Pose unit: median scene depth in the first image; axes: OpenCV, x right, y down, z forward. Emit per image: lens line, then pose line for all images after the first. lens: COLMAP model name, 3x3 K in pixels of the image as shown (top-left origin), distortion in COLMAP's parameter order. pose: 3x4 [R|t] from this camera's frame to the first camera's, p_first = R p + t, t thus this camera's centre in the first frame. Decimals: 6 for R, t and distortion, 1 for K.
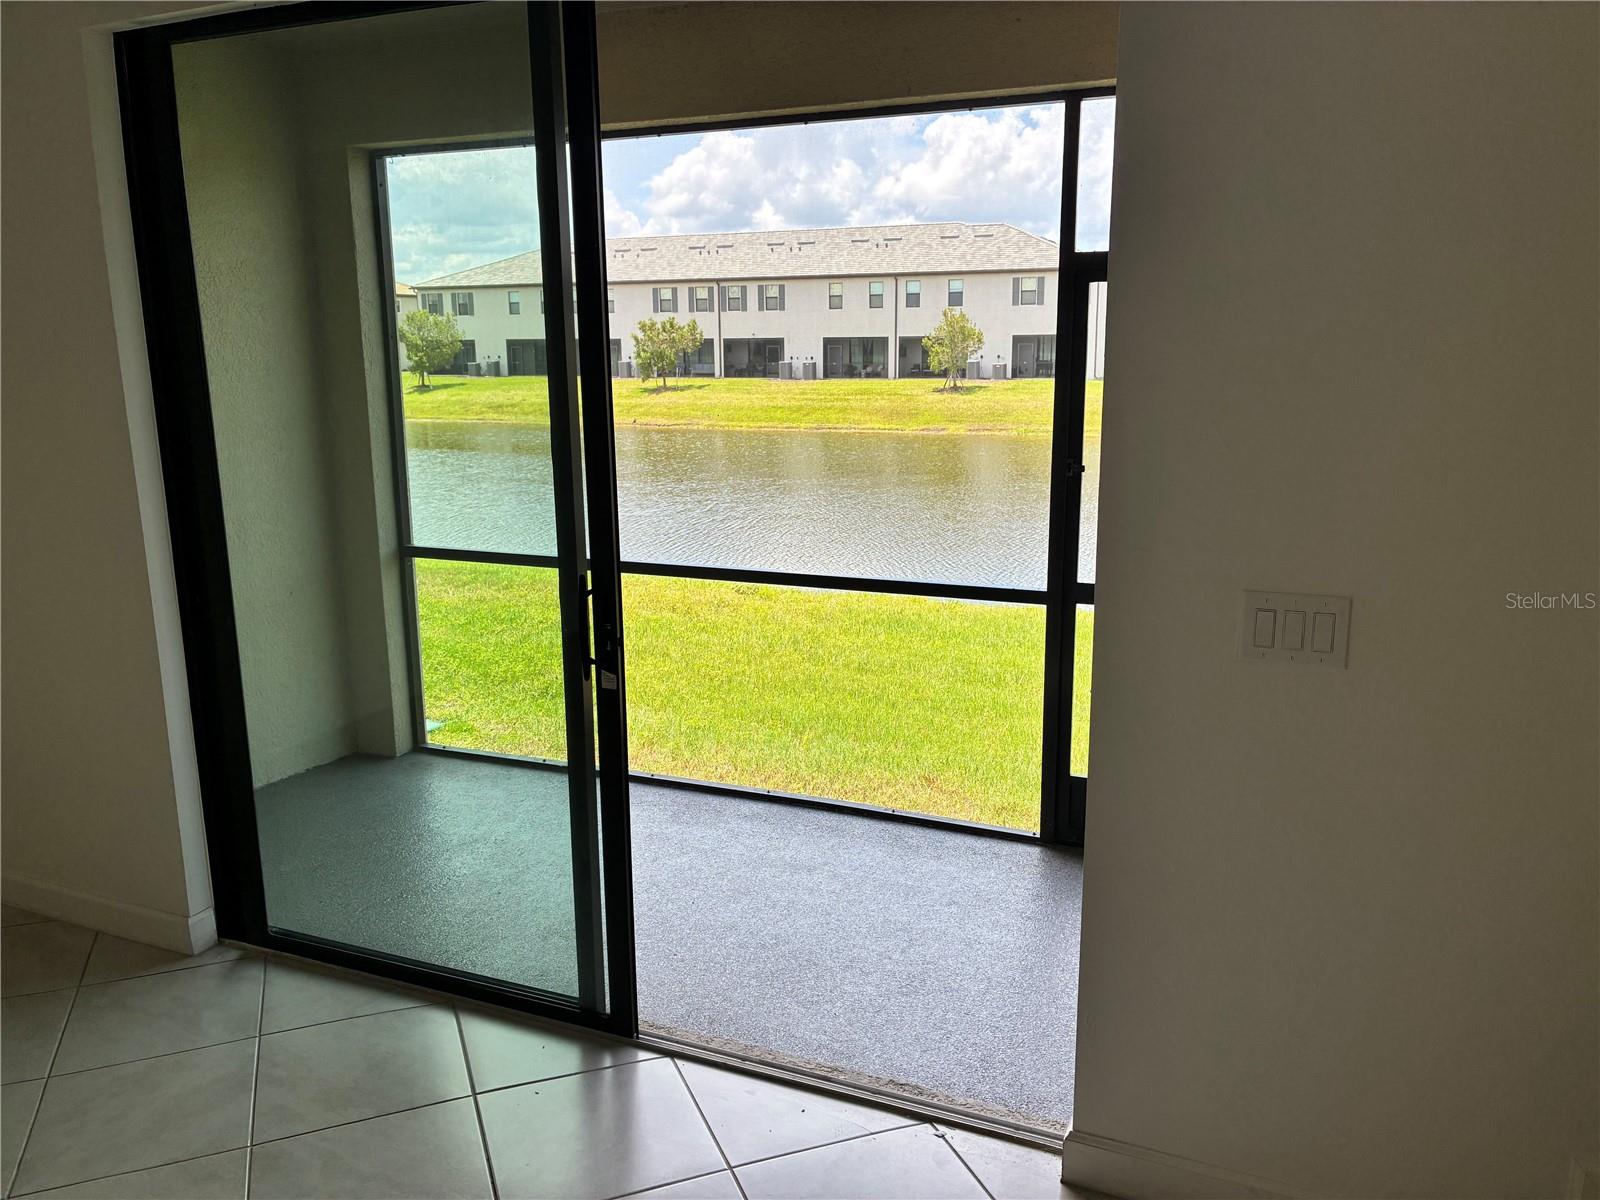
lens RADIAL K [[1207.7, 0, 800.0], [0, 1207.7, 600.0], [0, 0, 1]] dist [0.030101, 0.000202]
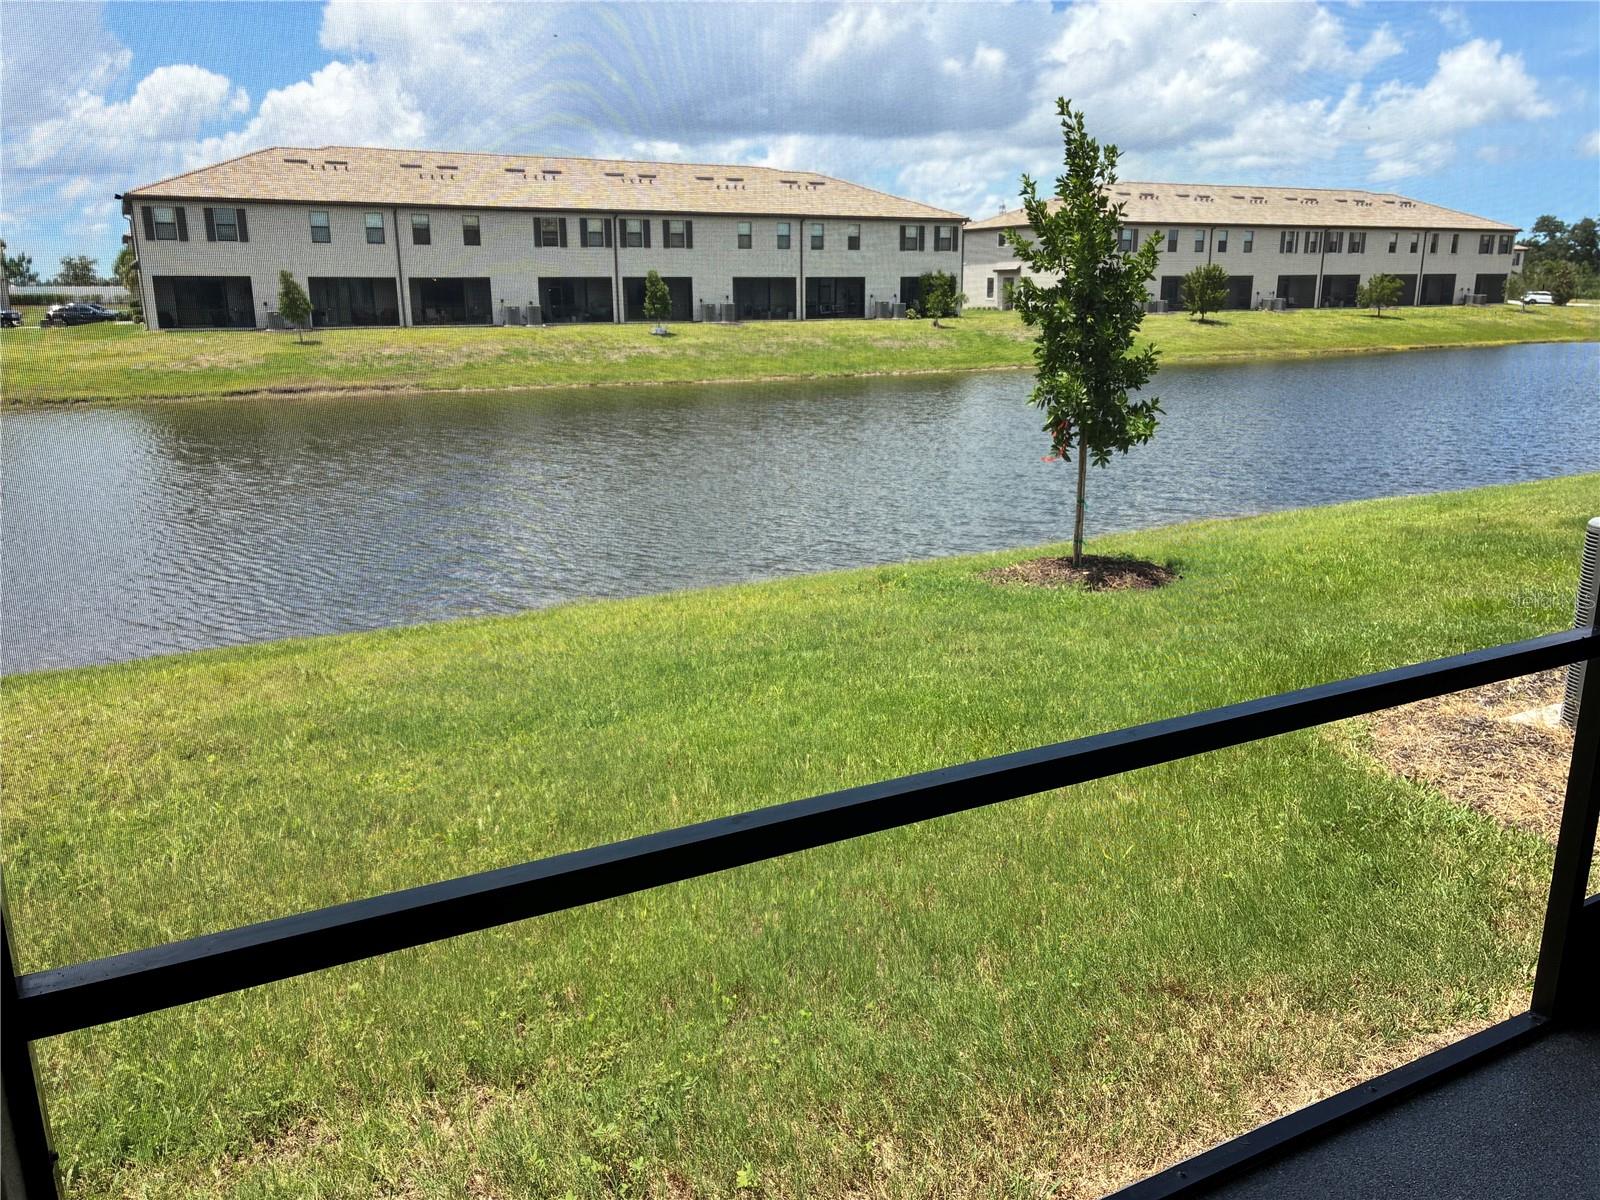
lens RADIAL K [[1234.9, 0, 800.0], [0, 1234.9, 600.0], [0, 0, 1]] dist [0.021113, -0.000117]
pose [[0.620286, -0.190449, 0.760904, -0.755221], [0.162202, 0.980252, 0.113124, -0.065058], [-0.767421, 0.053251, 0.638928, 0.329326]]
